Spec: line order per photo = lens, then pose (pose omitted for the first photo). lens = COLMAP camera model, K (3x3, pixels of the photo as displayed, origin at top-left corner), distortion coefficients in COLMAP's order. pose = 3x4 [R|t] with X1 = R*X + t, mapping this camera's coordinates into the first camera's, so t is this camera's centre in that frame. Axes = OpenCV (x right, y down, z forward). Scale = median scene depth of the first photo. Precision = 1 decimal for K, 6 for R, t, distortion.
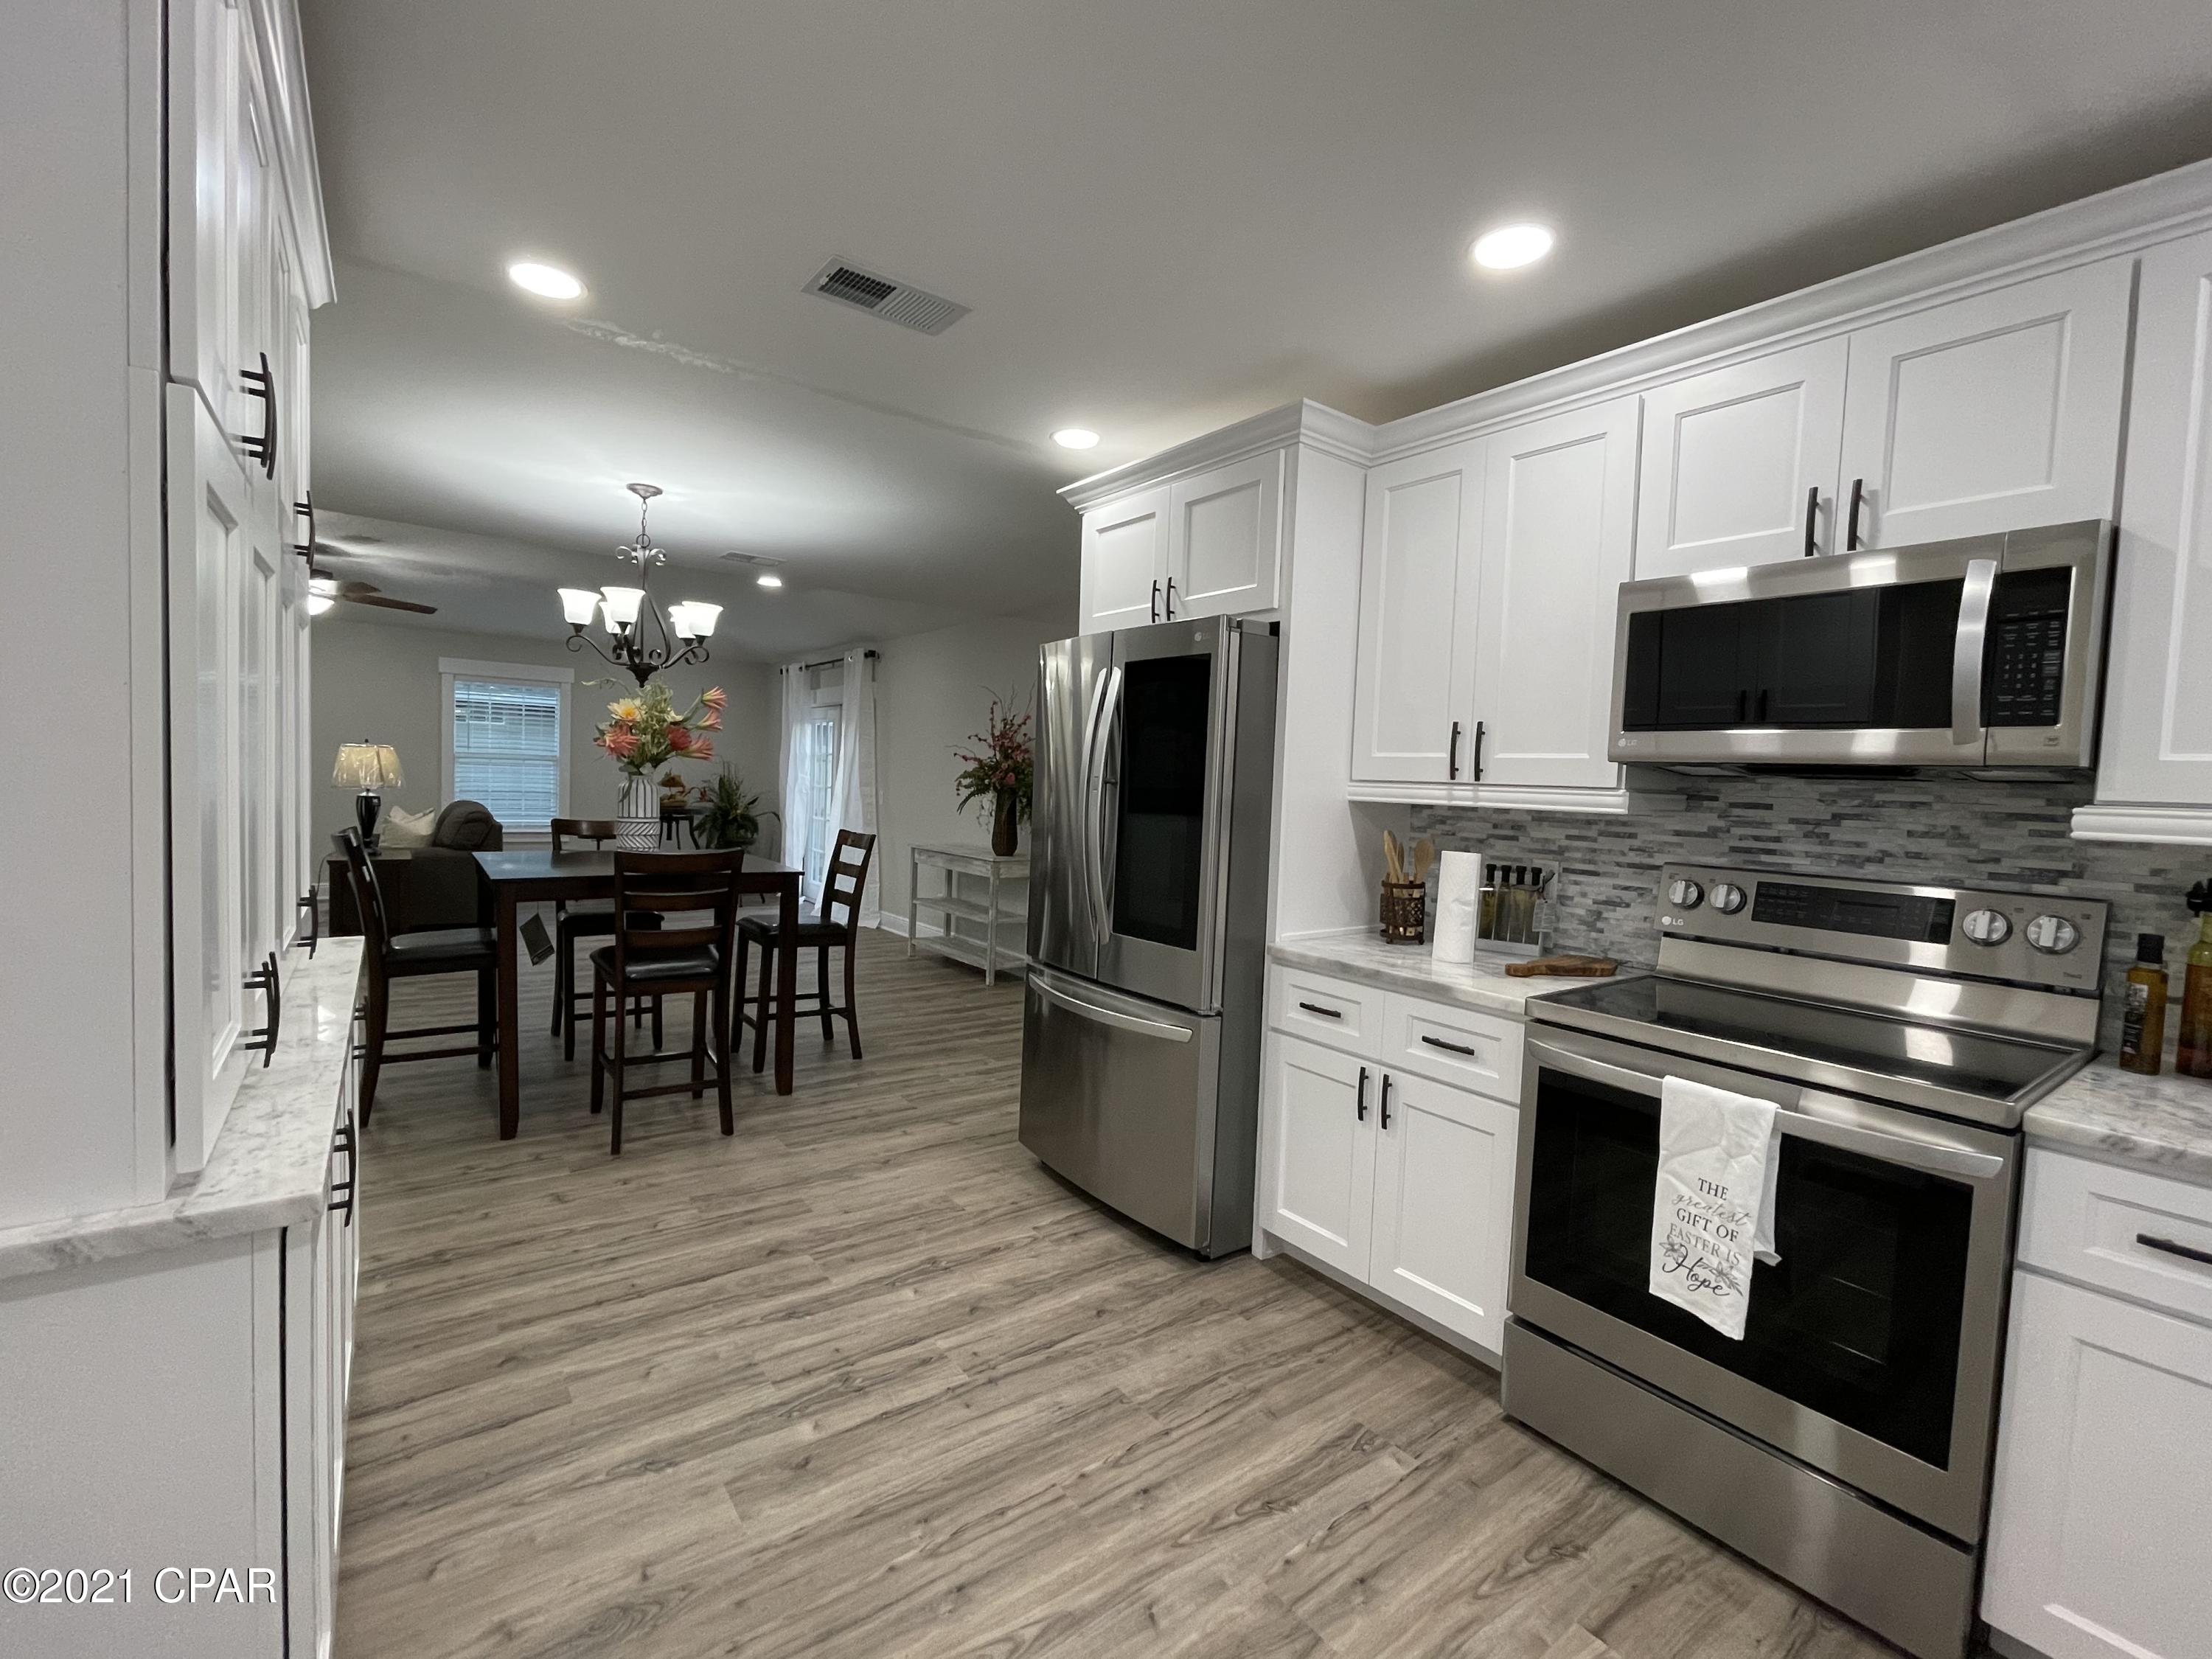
lens RADIAL K [[965.7, 0, 1106.7], [0, 965.7, 827.3], [0, 0, 1]] dist [-0.002028, -0.000605]
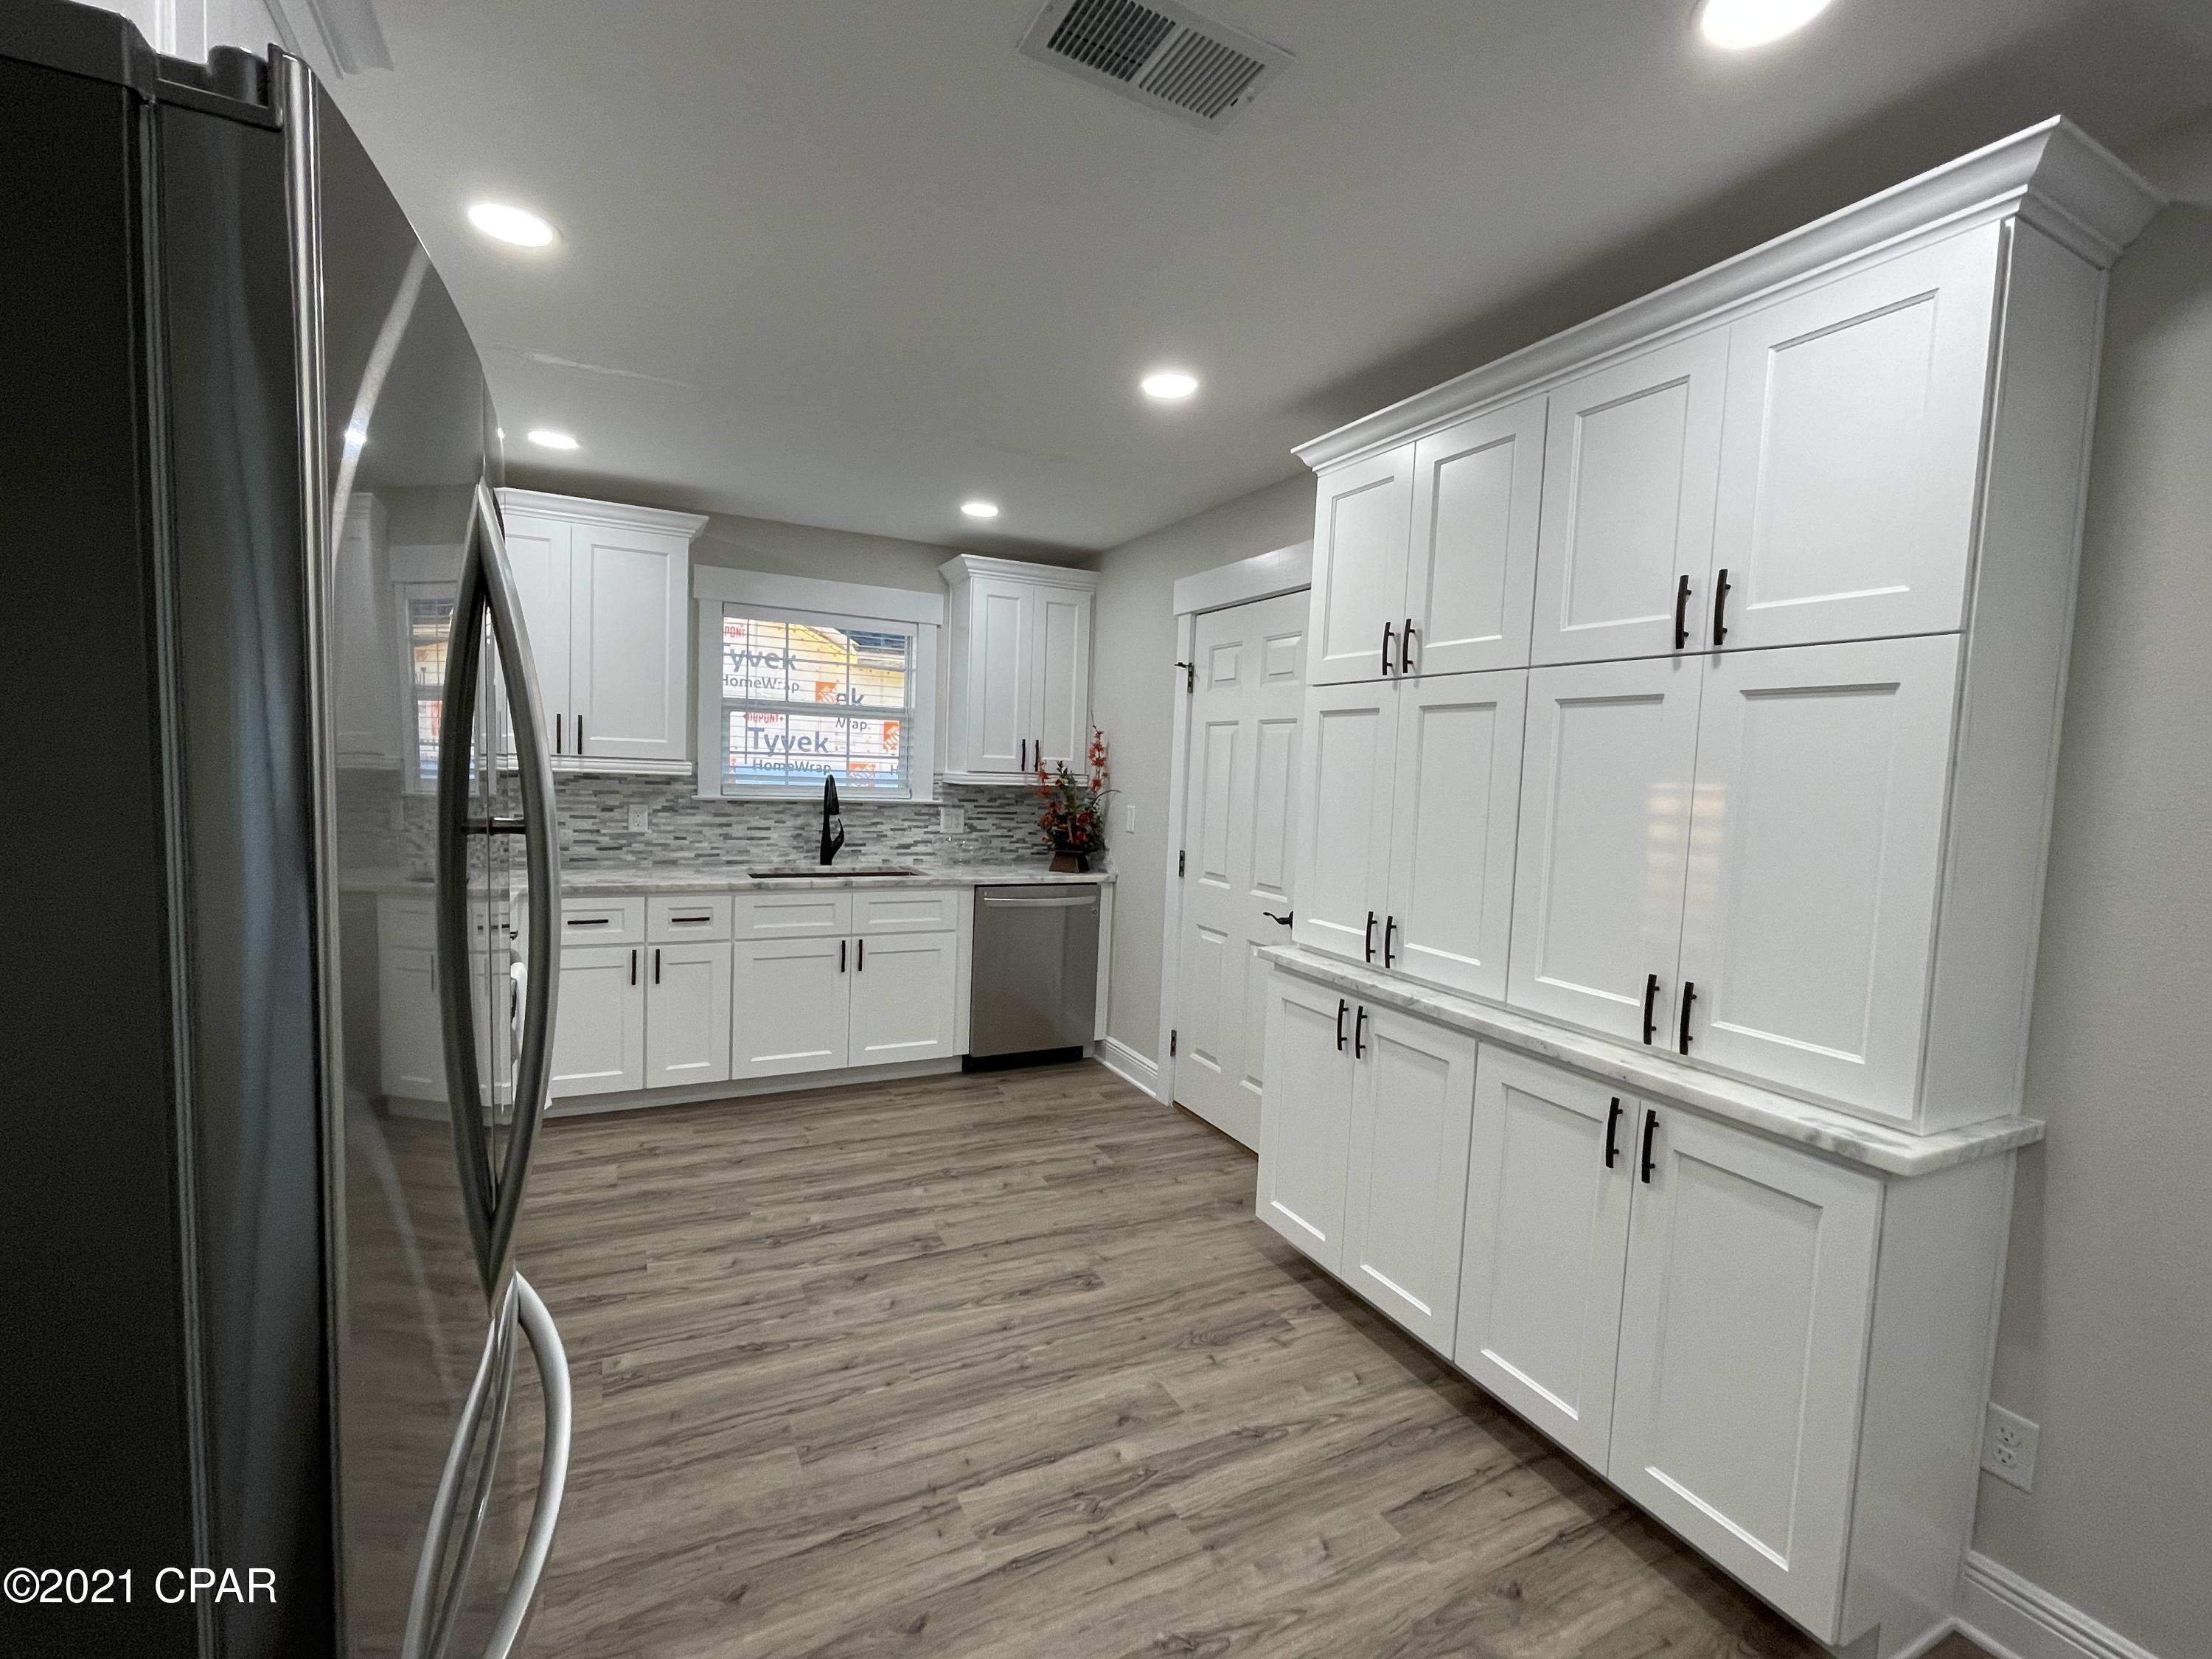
lens RADIAL K [[965.7, 0, 1107.9], [0, 965.7, 829.5], [0, 0, 1]] dist [-0.002028, -0.000605]
pose [[-0.981592, -0.092993, 0.166823, -0.395137], [-0.072632, 0.989588, 0.124262, -0.153790], [-0.176642, 0.109858, -0.978125, 1.905968]]
